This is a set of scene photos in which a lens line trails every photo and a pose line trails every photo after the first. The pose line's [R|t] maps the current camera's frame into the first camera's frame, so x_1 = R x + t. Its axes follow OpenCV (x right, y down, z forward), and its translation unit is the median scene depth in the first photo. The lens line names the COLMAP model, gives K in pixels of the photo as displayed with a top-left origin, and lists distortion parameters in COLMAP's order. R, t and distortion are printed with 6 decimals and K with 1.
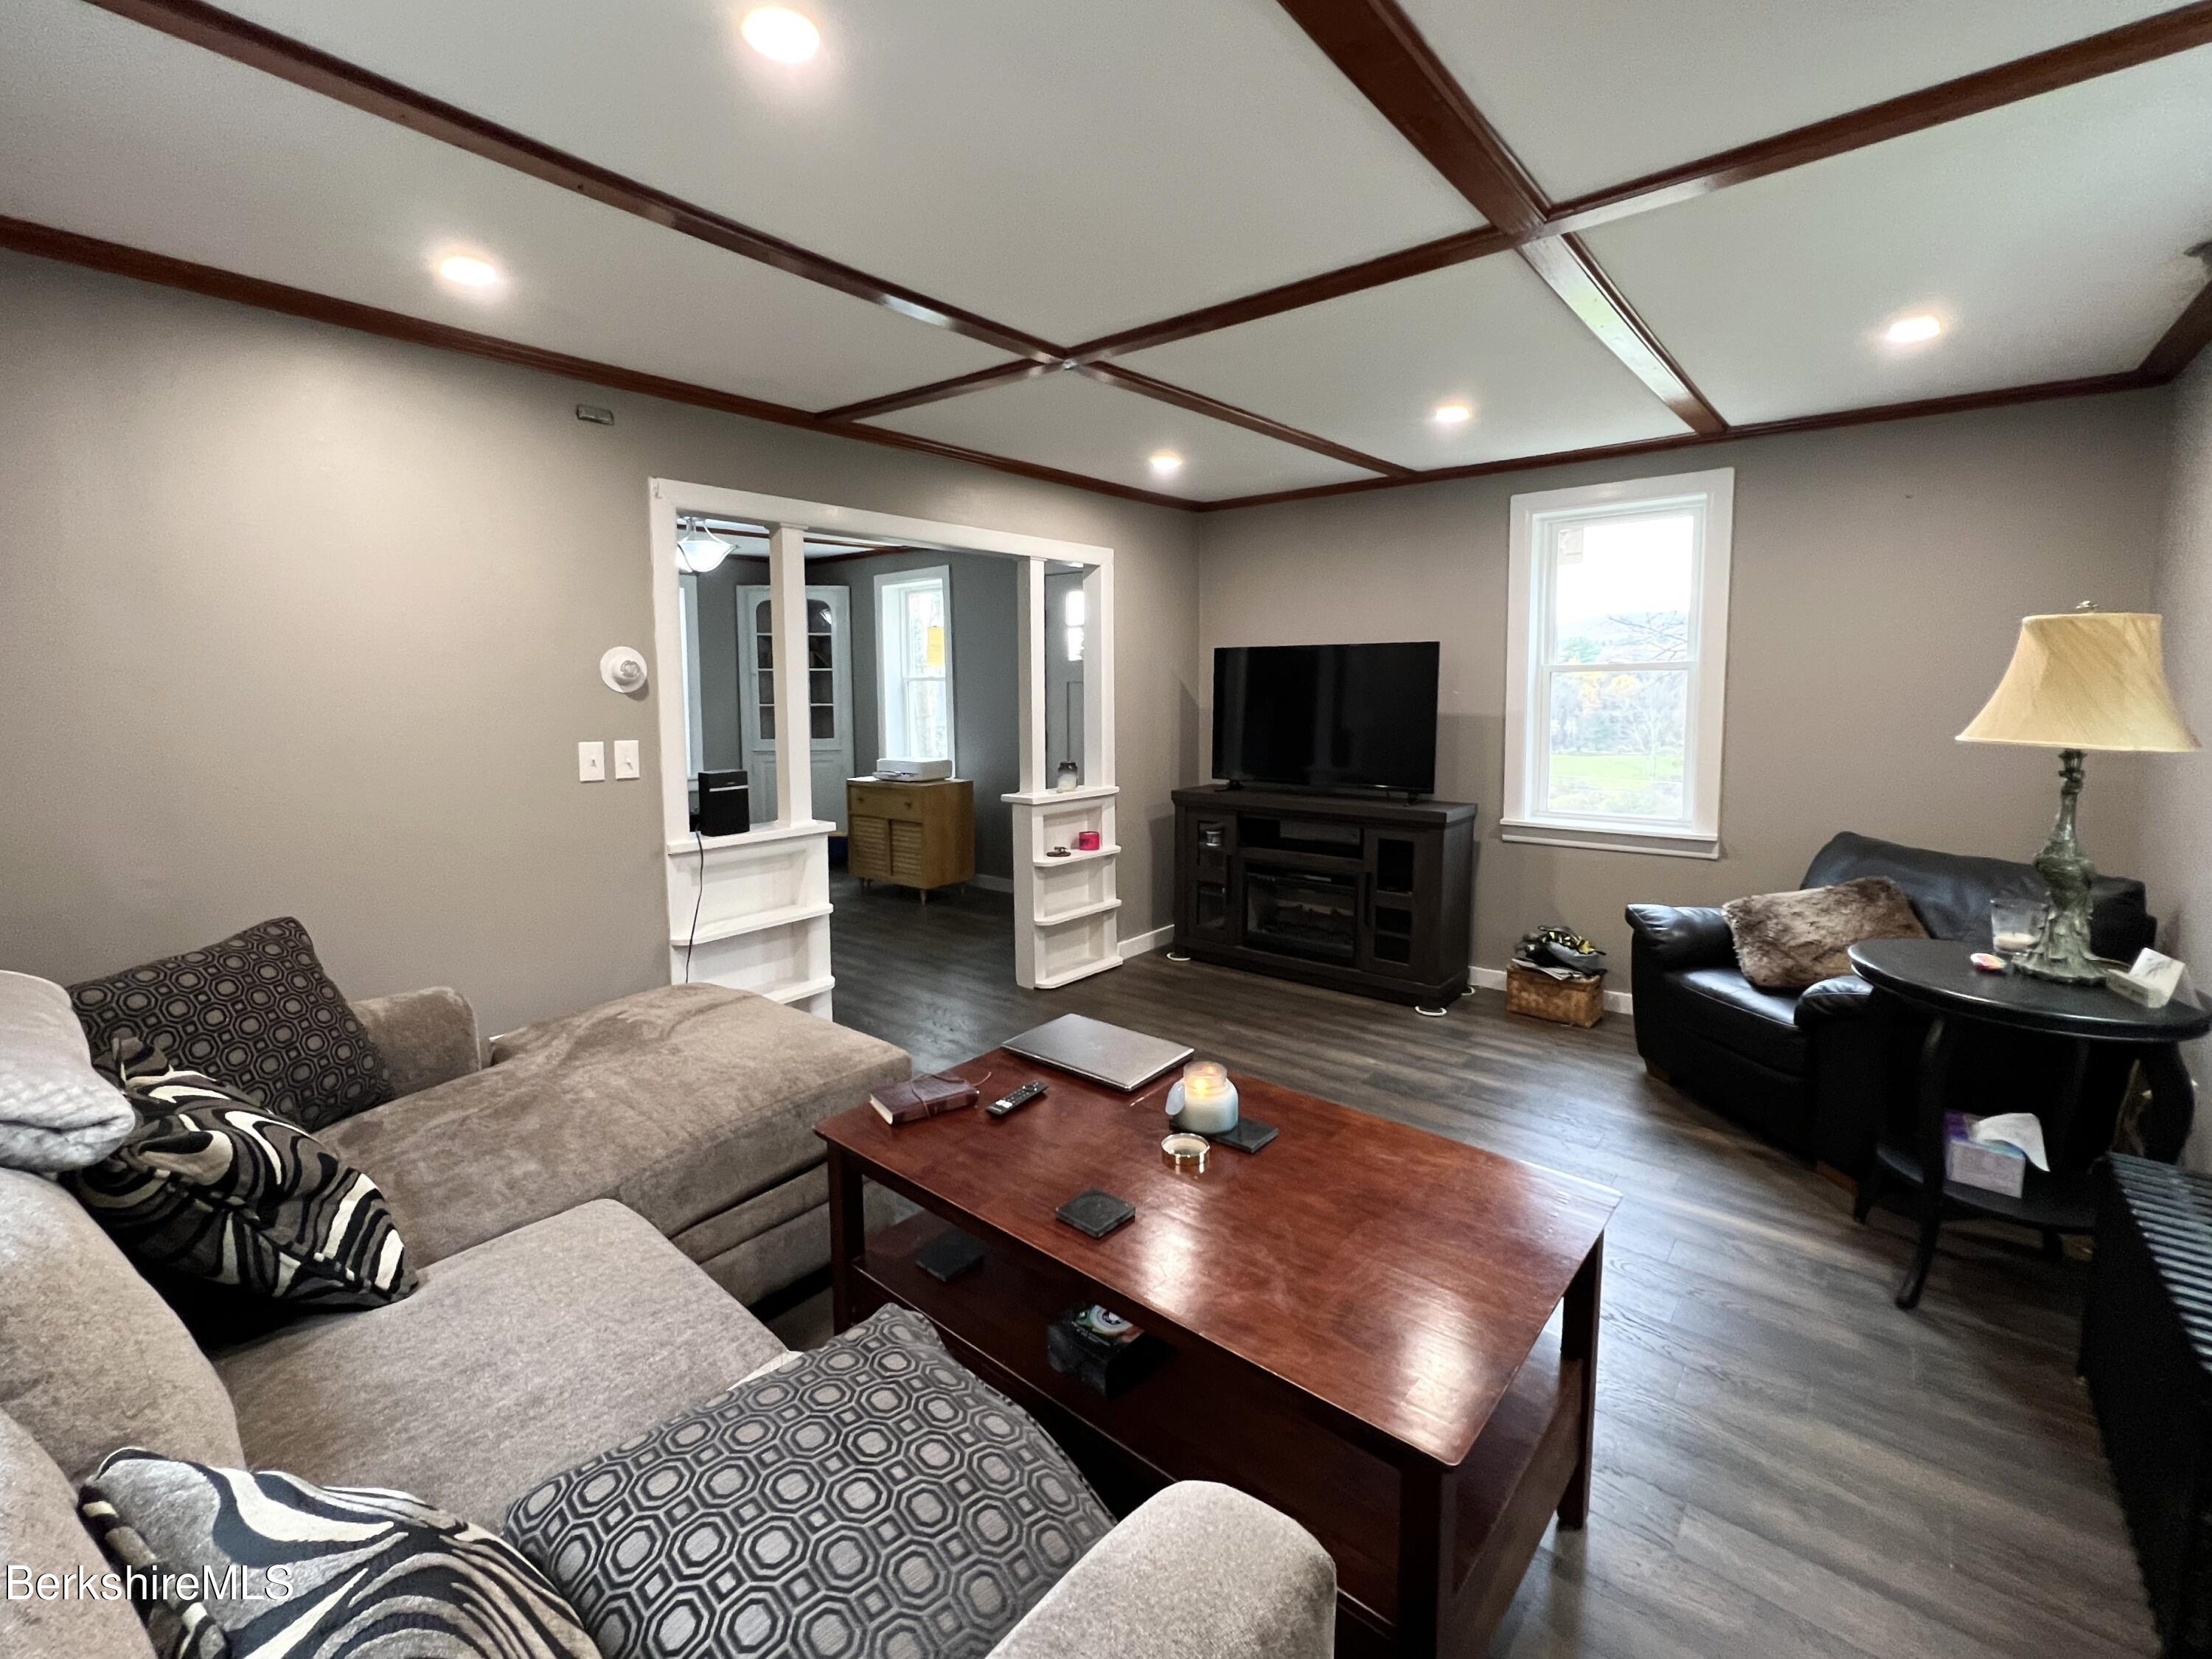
lens RADIAL K [[954.7, 0, 1092.8], [0, 954.7, 821.3], [0, 0, 1]] dist [0.013861, -0.000152]
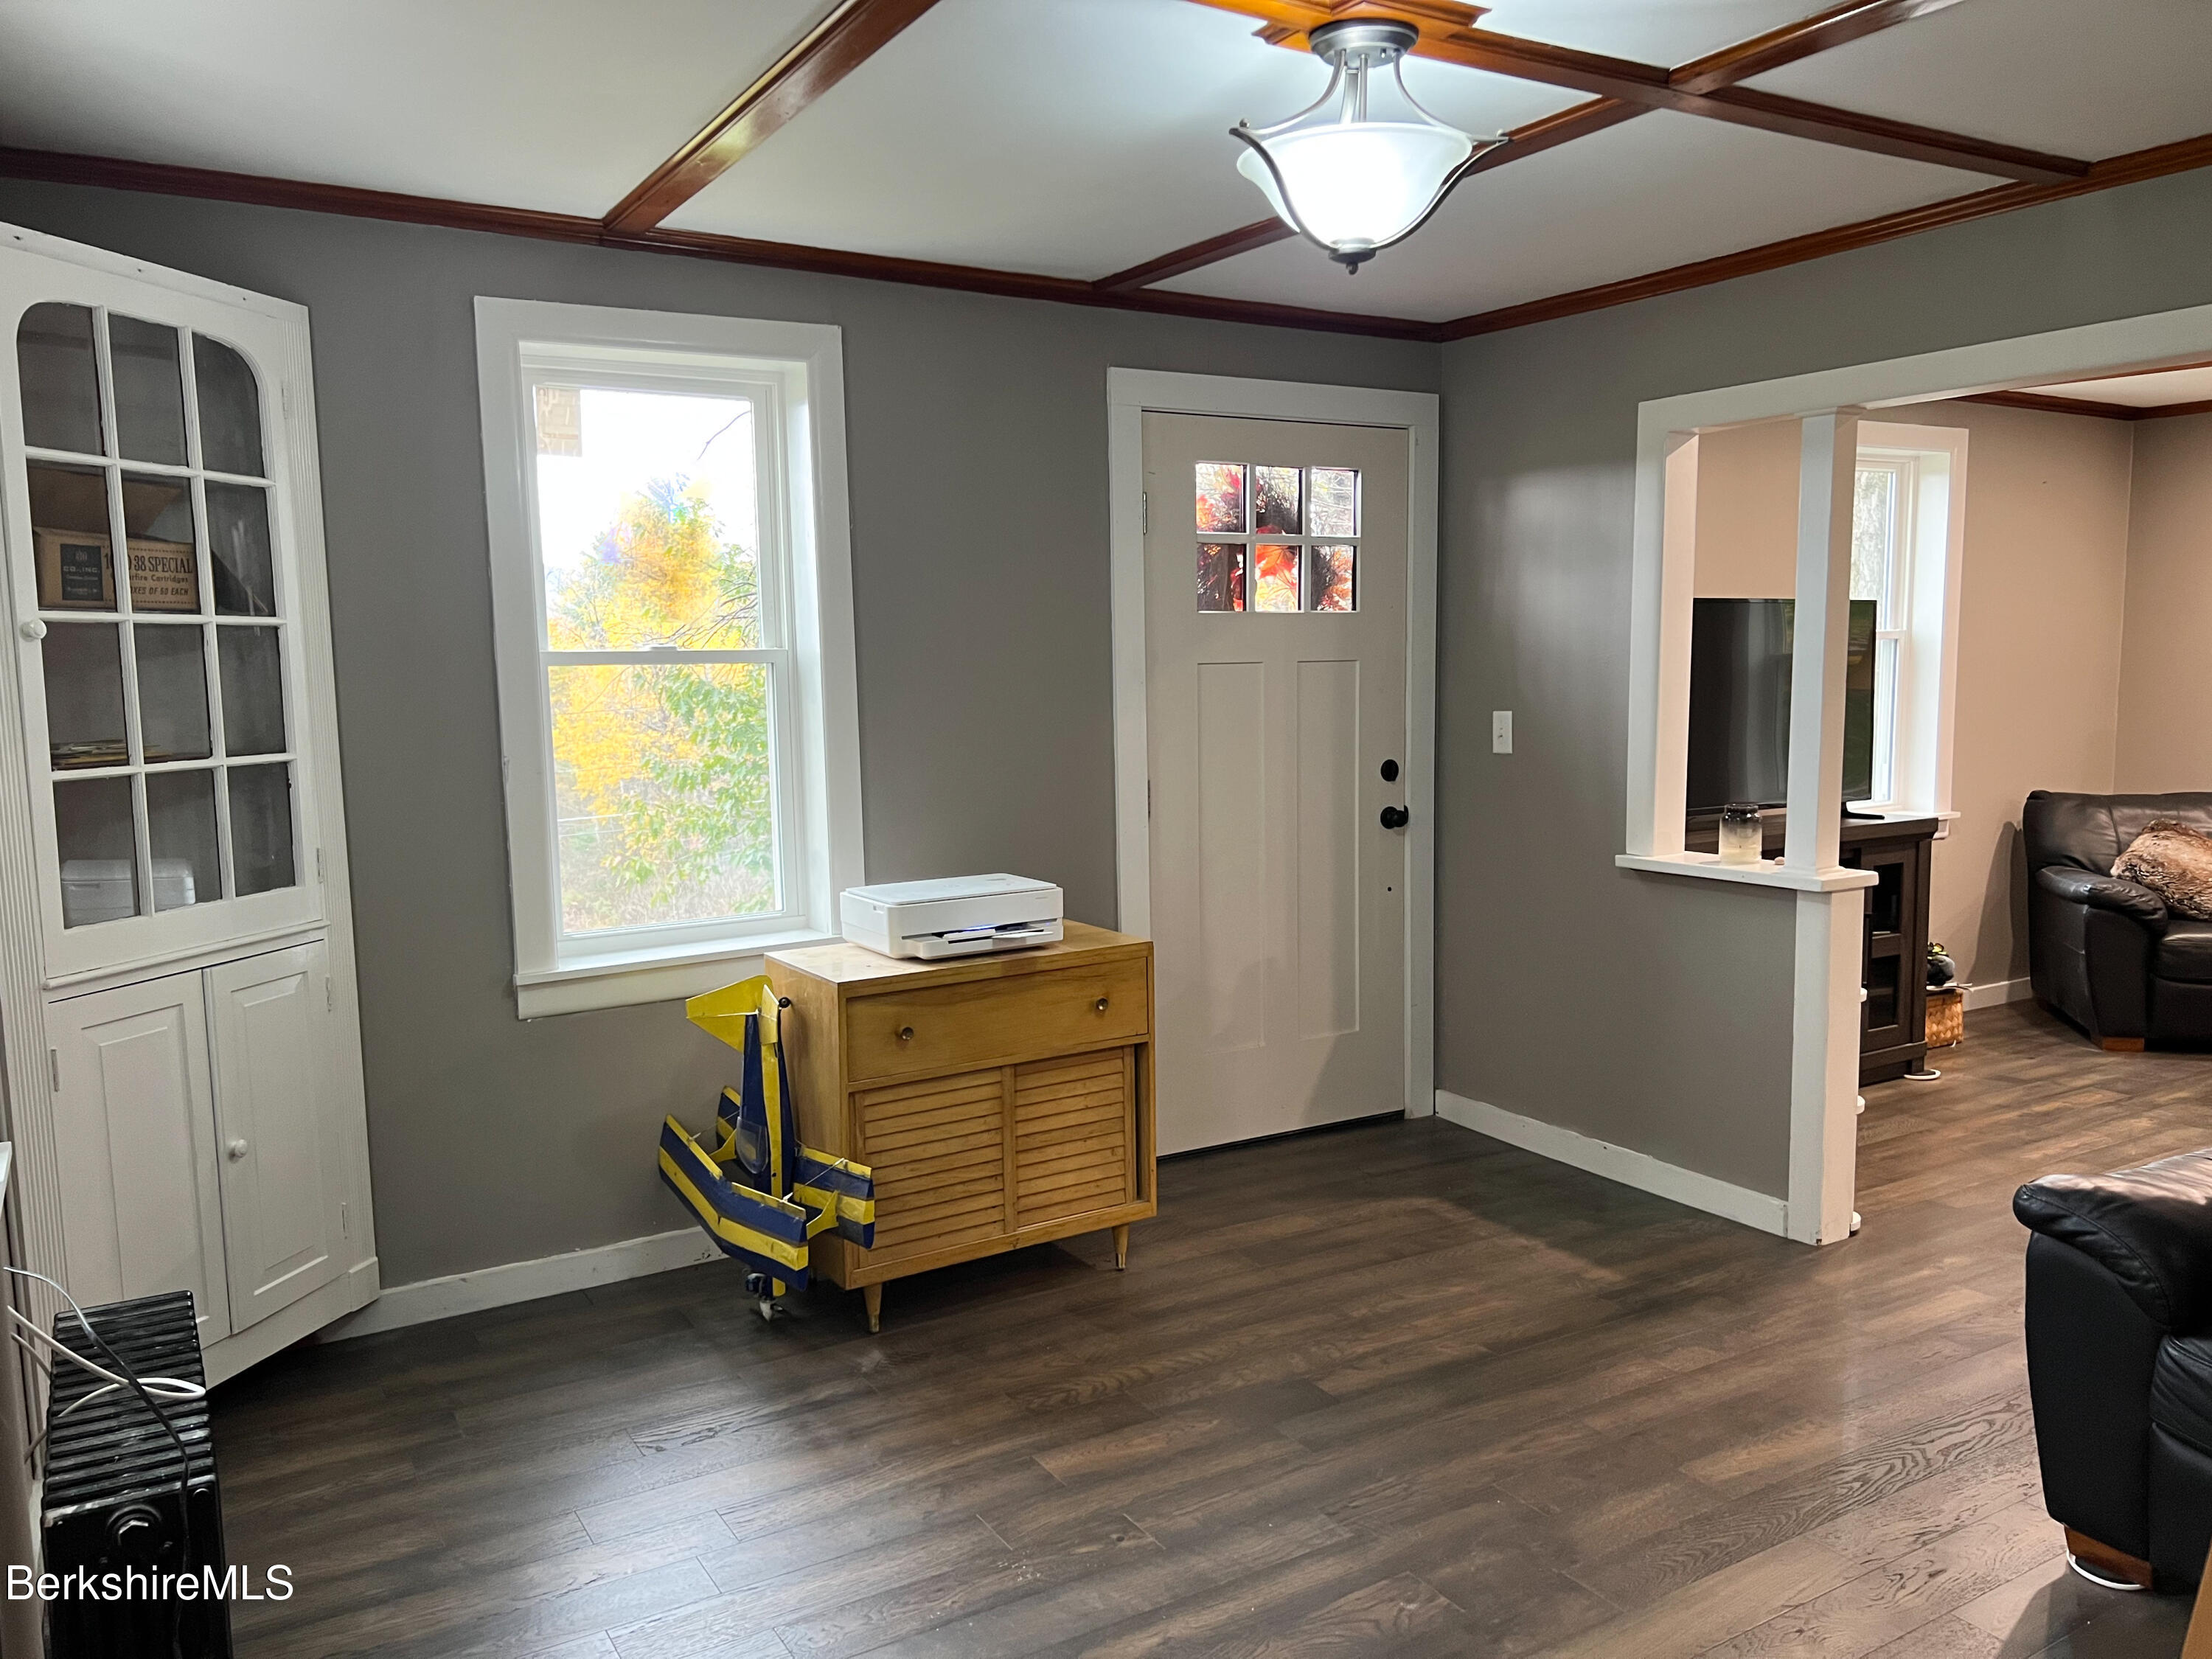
lens RADIAL K [[1678.2, 0, 1106.5], [0, 1678.2, 840.2], [0, 0, 1]] dist [0.072118, -0.082742]
pose [[0.325237, -0.102662, 0.940043, -0.971459], [0.148604, 0.987287, 0.056407, -0.140505], [-0.933883, 0.121349, 0.336358, 0.965348]]
